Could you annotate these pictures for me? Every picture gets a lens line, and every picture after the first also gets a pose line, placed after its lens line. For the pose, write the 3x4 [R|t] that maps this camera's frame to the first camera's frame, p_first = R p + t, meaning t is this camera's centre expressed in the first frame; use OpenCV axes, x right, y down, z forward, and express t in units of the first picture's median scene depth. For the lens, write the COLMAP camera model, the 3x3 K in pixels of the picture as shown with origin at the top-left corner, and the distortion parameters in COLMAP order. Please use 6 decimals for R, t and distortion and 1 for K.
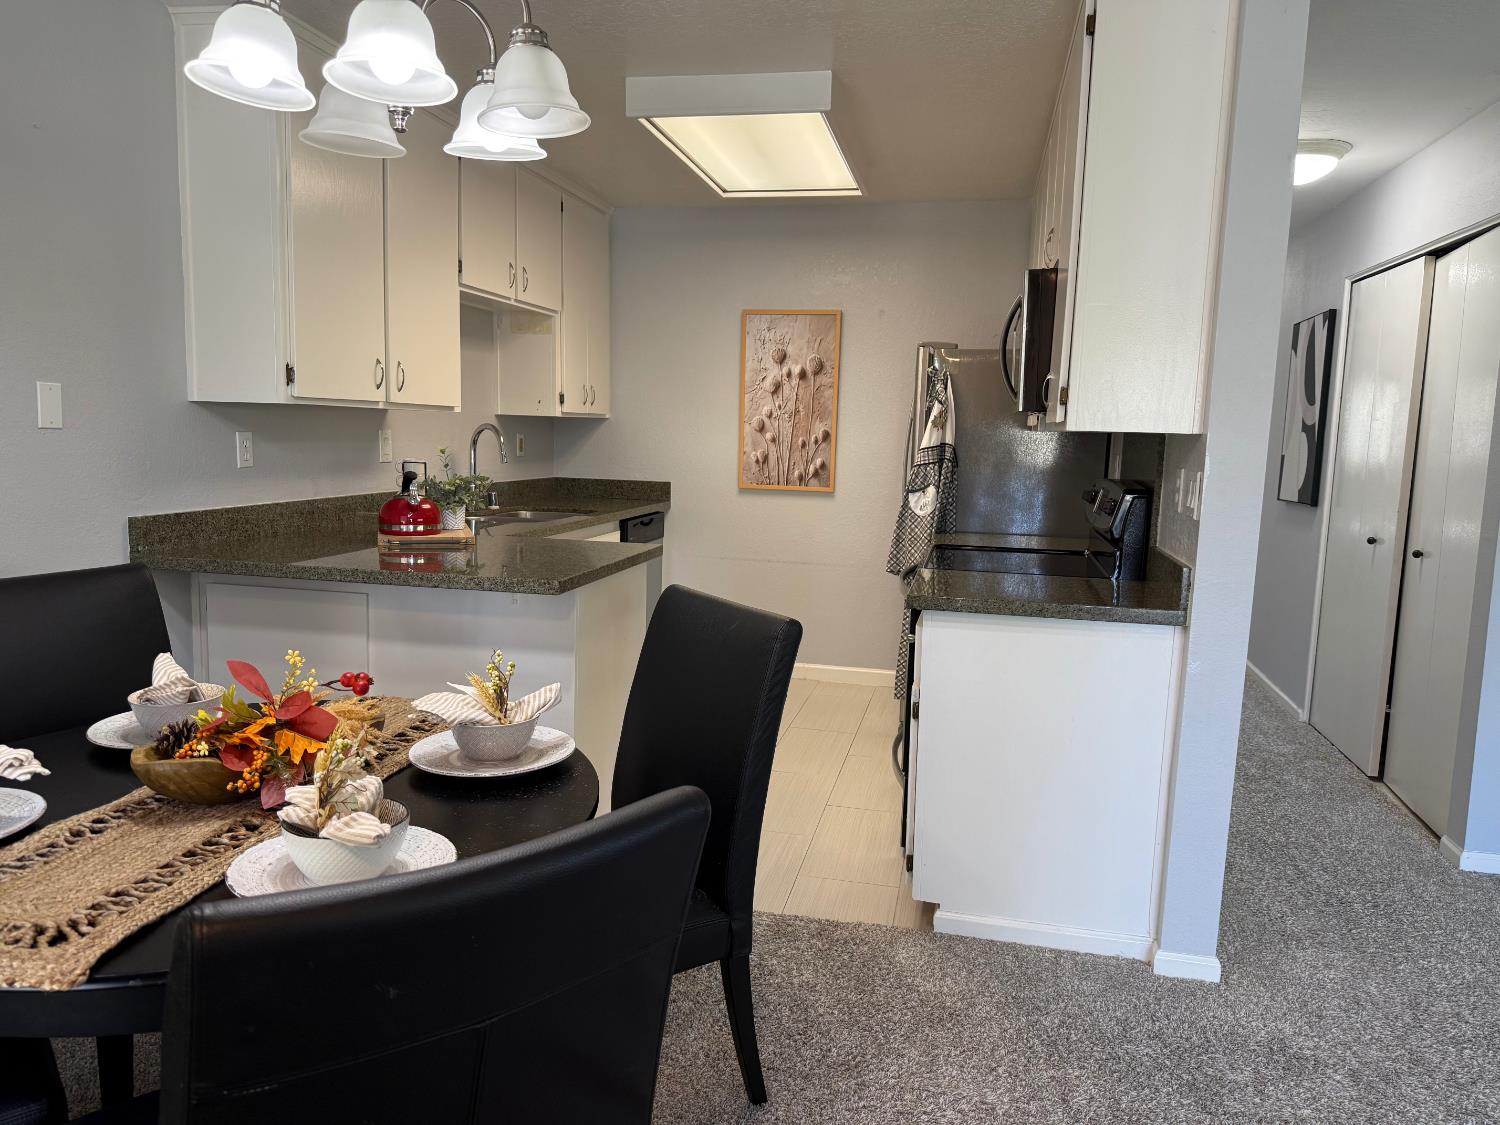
lens RADIAL K [[1046.1, 0, 748.0], [0, 1046.1, 568.4], [0, 0, 1]] dist [0.124277, -0.200766]
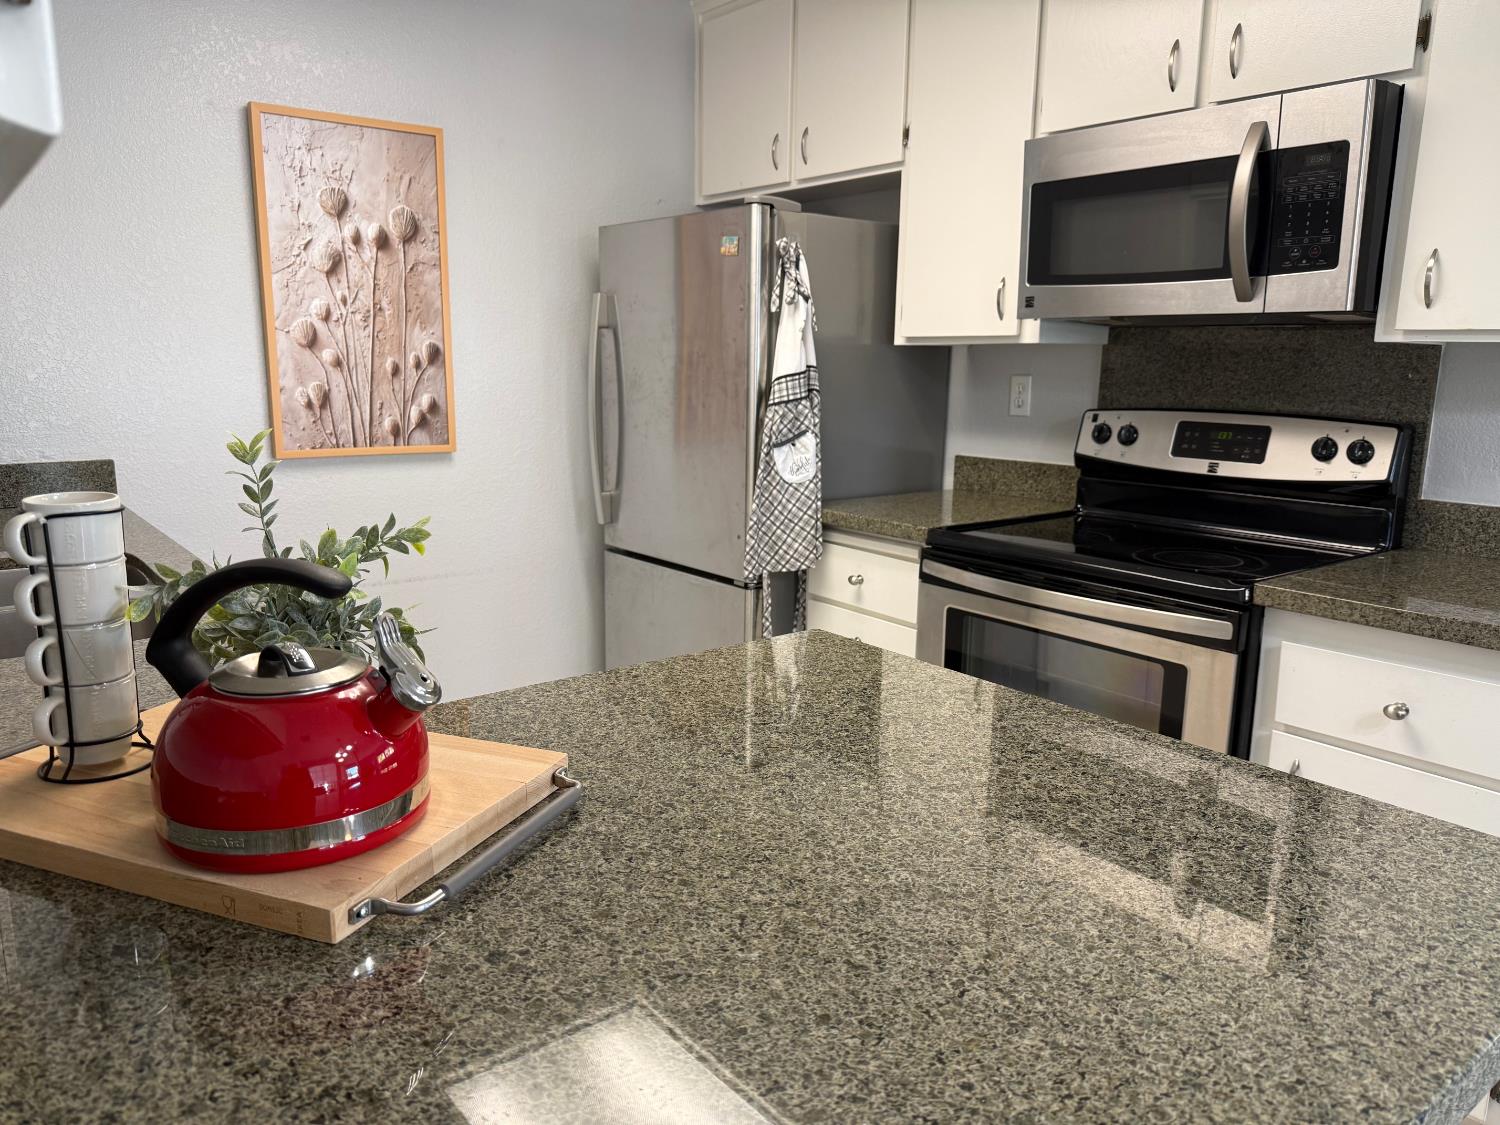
lens RADIAL K [[1079.8, 0, 750.0], [0, 1079.8, 562.5], [0, 0, 1]] dist [0.093504, -0.162857]
pose [[0.637090, -0.165201, 0.752877, -0.278986], [0.108420, 0.986257, 0.124665, -0.069762], [-0.763126, 0.002205, 0.646246, 0.486674]]
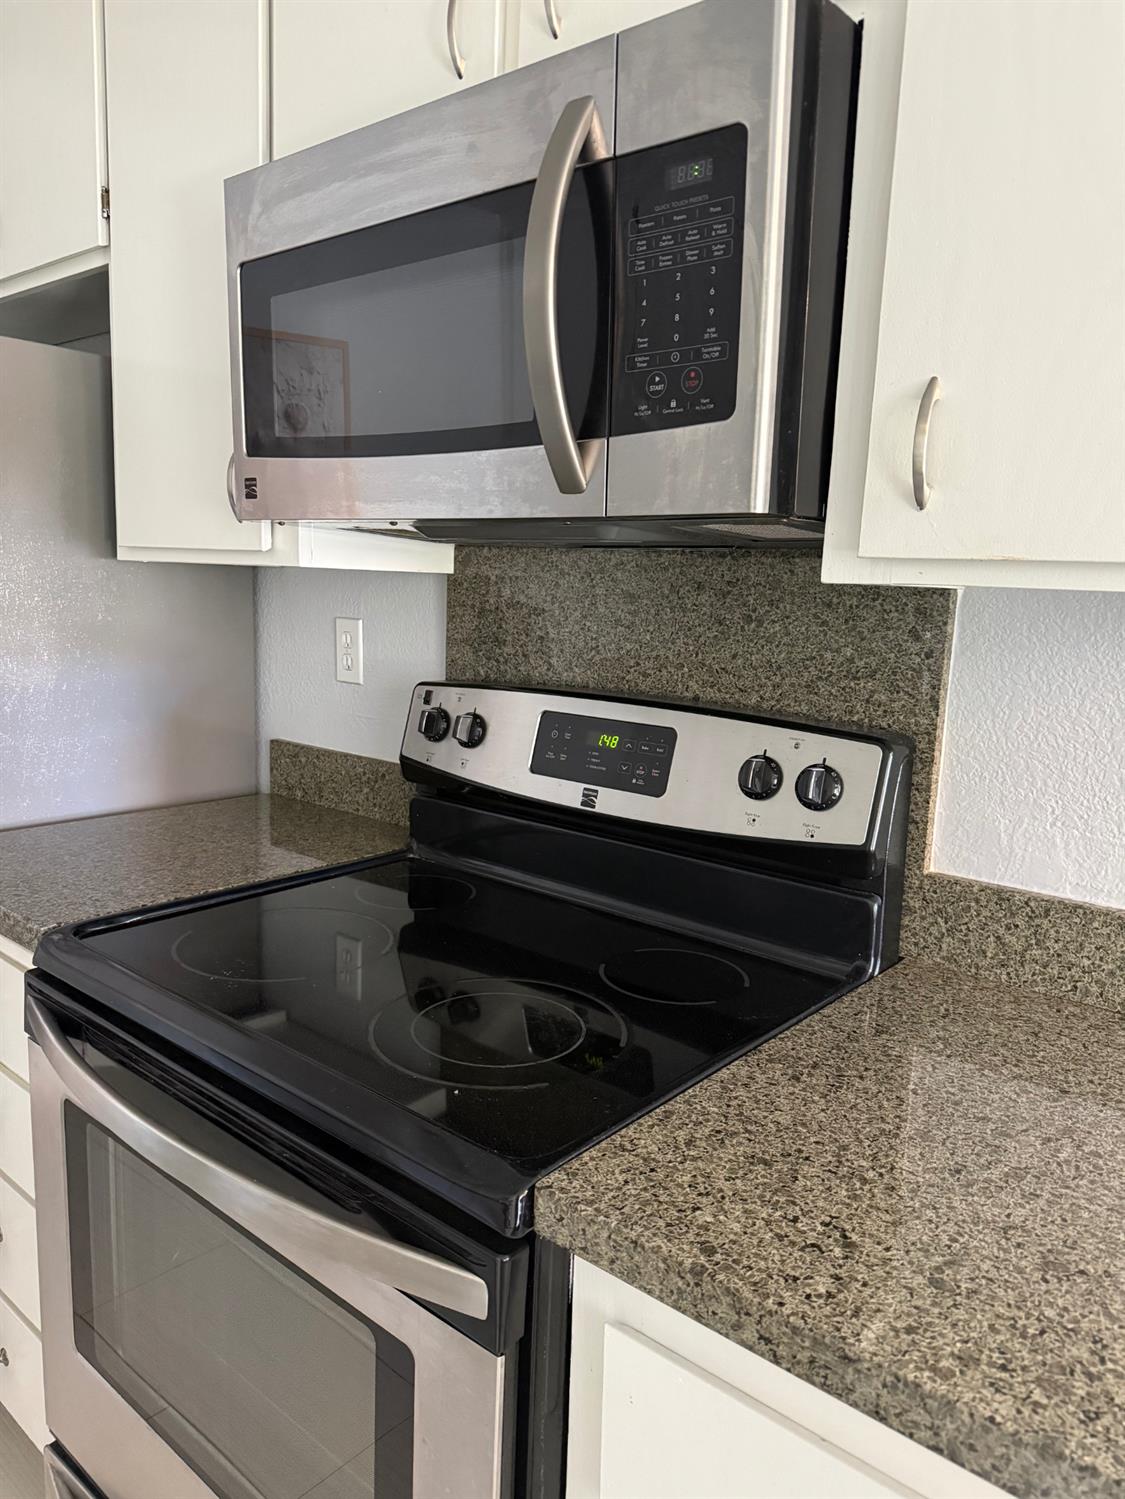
lens RADIAL K [[1079.0, 0, 562.5], [0, 1079.0, 749.5], [0, 0, 1]] dist [0.093504, -0.162857]
pose [[0.470387, -0.148302, 0.869909, -0.020937], [0.096445, 0.988512, 0.116371, -0.072290], [-0.877174, 0.029159, 0.479286, 0.519061]]
